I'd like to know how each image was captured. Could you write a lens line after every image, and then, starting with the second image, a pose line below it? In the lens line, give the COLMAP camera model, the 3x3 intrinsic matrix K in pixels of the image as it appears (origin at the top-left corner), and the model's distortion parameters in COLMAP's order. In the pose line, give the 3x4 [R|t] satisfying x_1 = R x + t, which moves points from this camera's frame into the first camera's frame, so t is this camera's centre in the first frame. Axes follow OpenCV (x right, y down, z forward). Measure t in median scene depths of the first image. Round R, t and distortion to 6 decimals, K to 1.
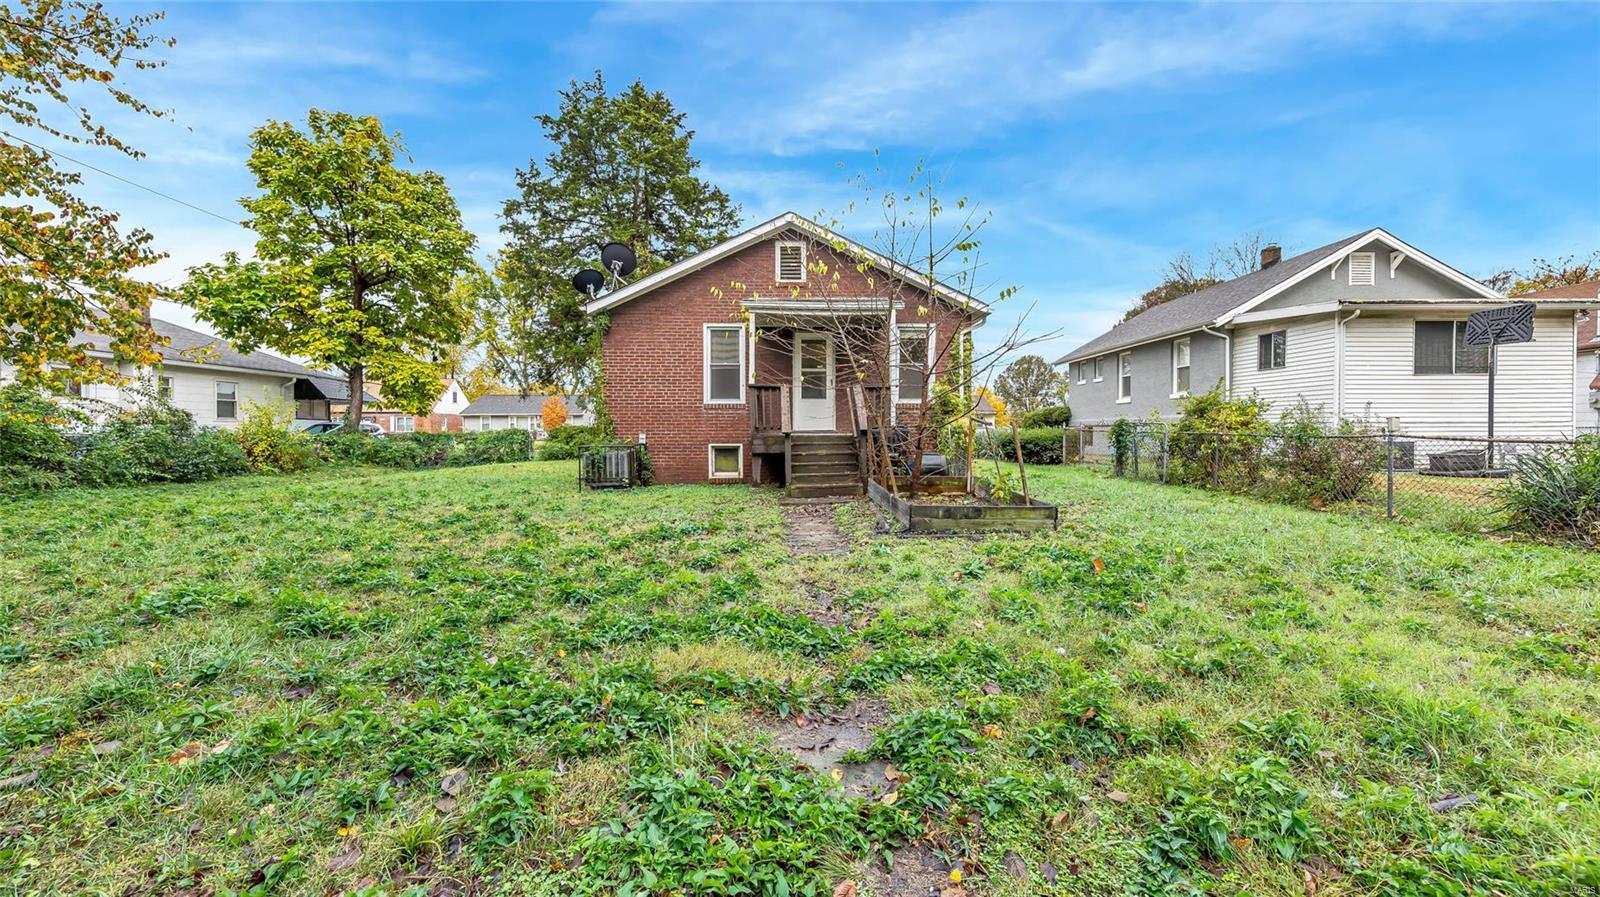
lens RADIAL K [[615.3, 0, 803.3], [0, 615.3, 436.4], [0, 0, 1]] dist [0.002368, -0.000145]
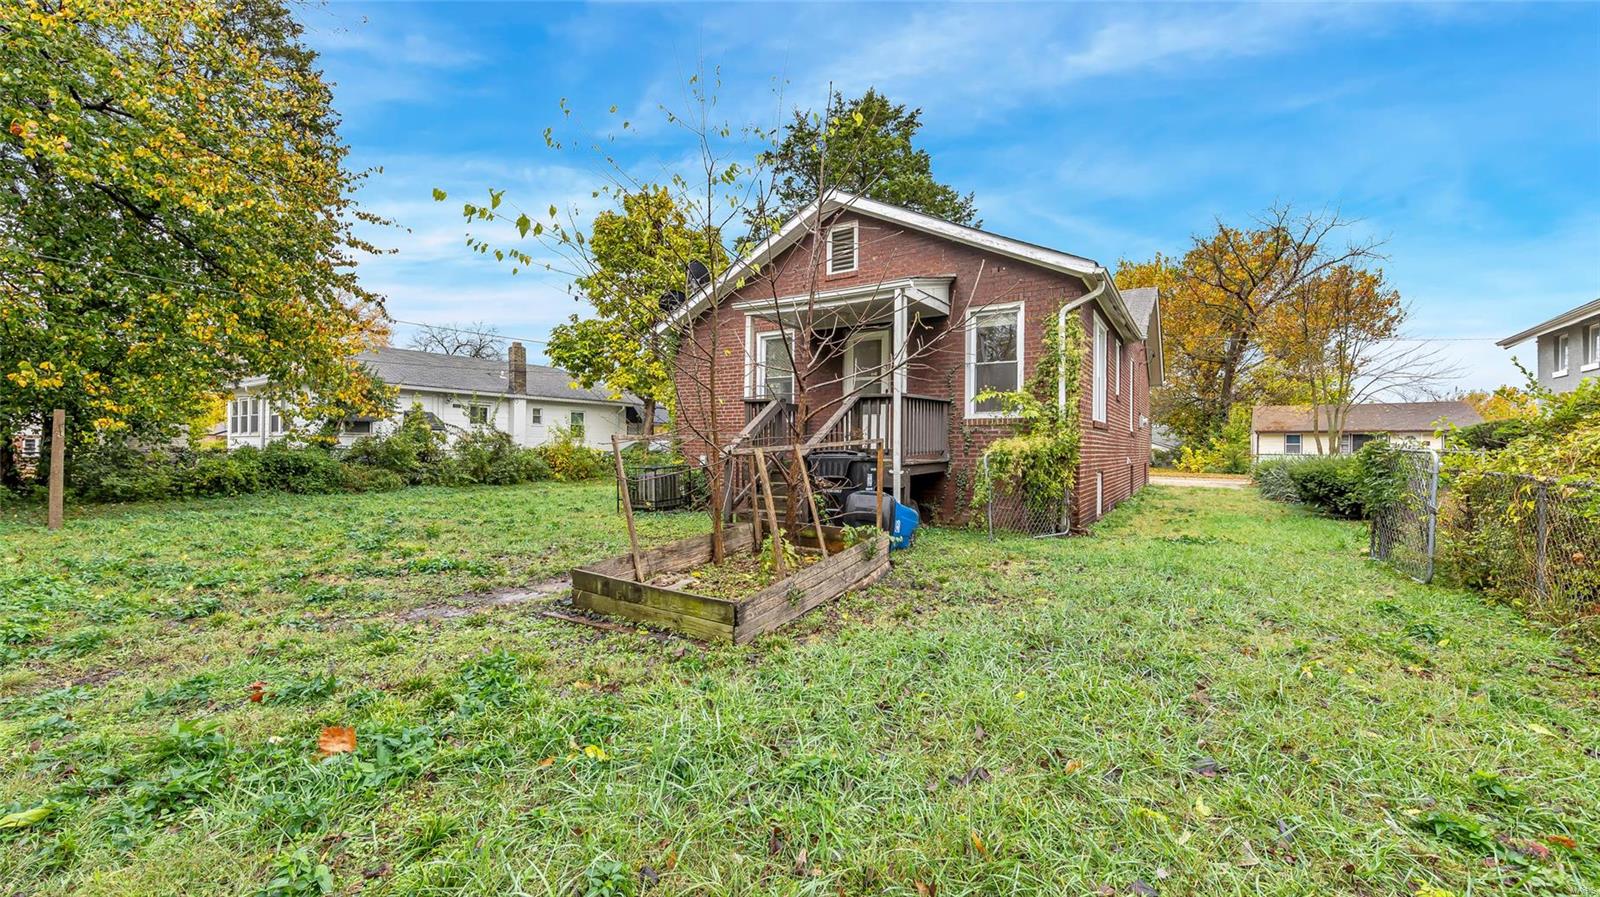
lens RADIAL K [[615.3, 0, 803.3], [0, 615.3, 436.4], [0, 0, 1]] dist [0.002368, -0.000145]
pose [[0.823429, -0.001009, -0.567419, 0.394834], [-0.014905, 0.999615, -0.023408, -0.013711], [0.567224, 0.027732, 0.823096, 0.299251]]
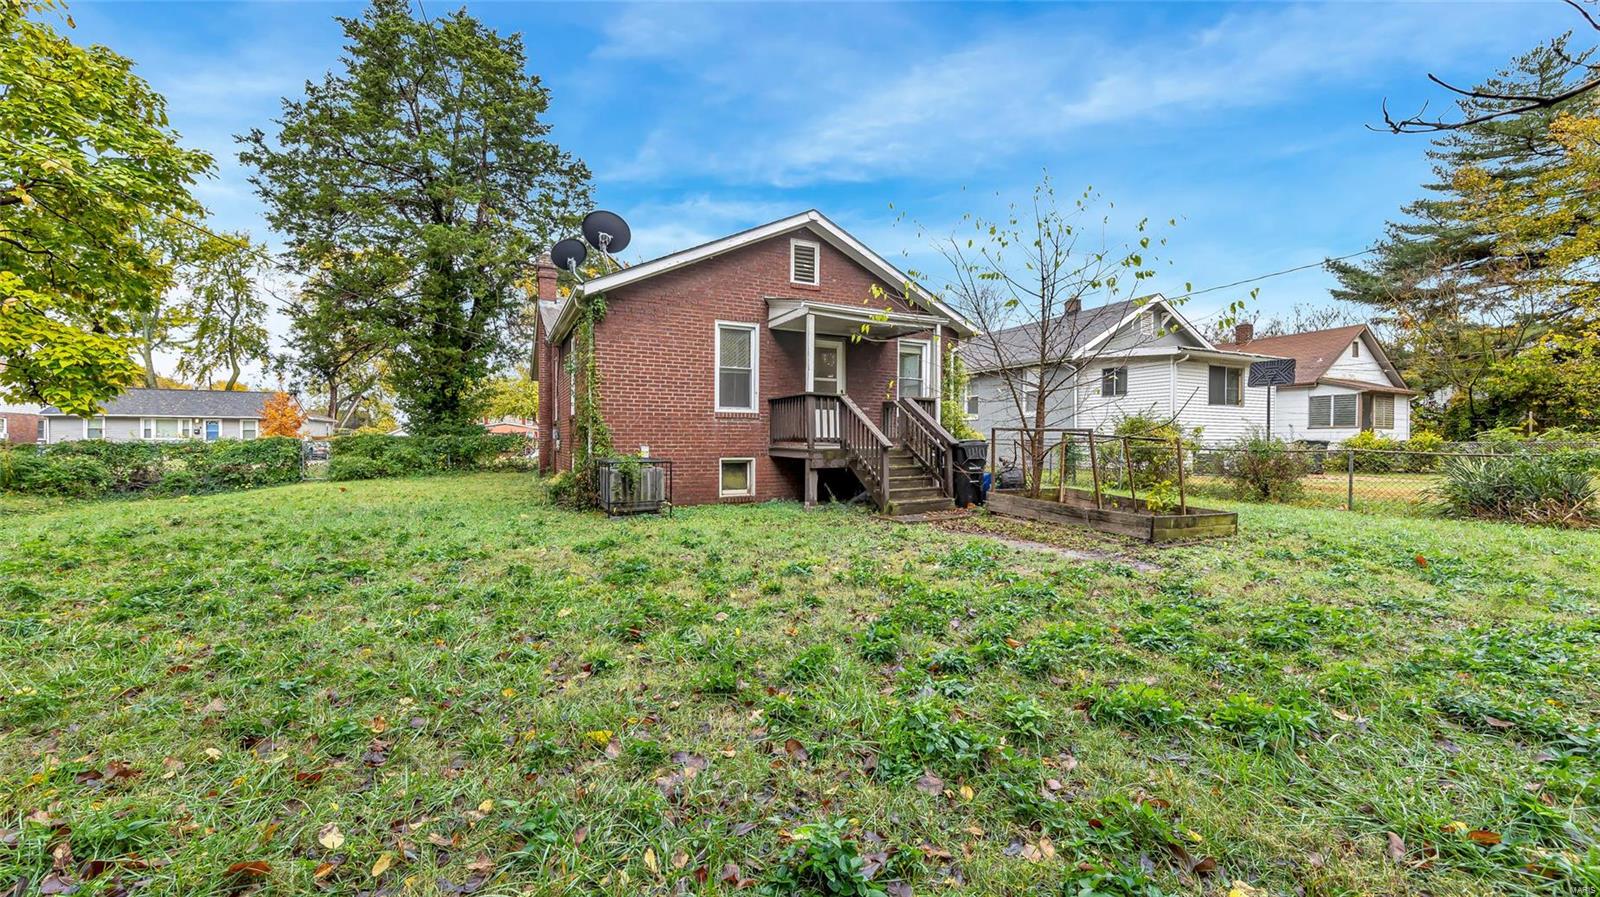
lens RADIAL K [[615.3, 0, 803.3], [0, 615.3, 436.4], [0, 0, 1]] dist [0.002368, -0.000145]
pose [[0.899701, 0.008717, 0.436421, -0.421994], [-0.001472, 0.999855, -0.016937, -0.003975], [-0.436505, 0.014596, 0.899583, 0.161536]]
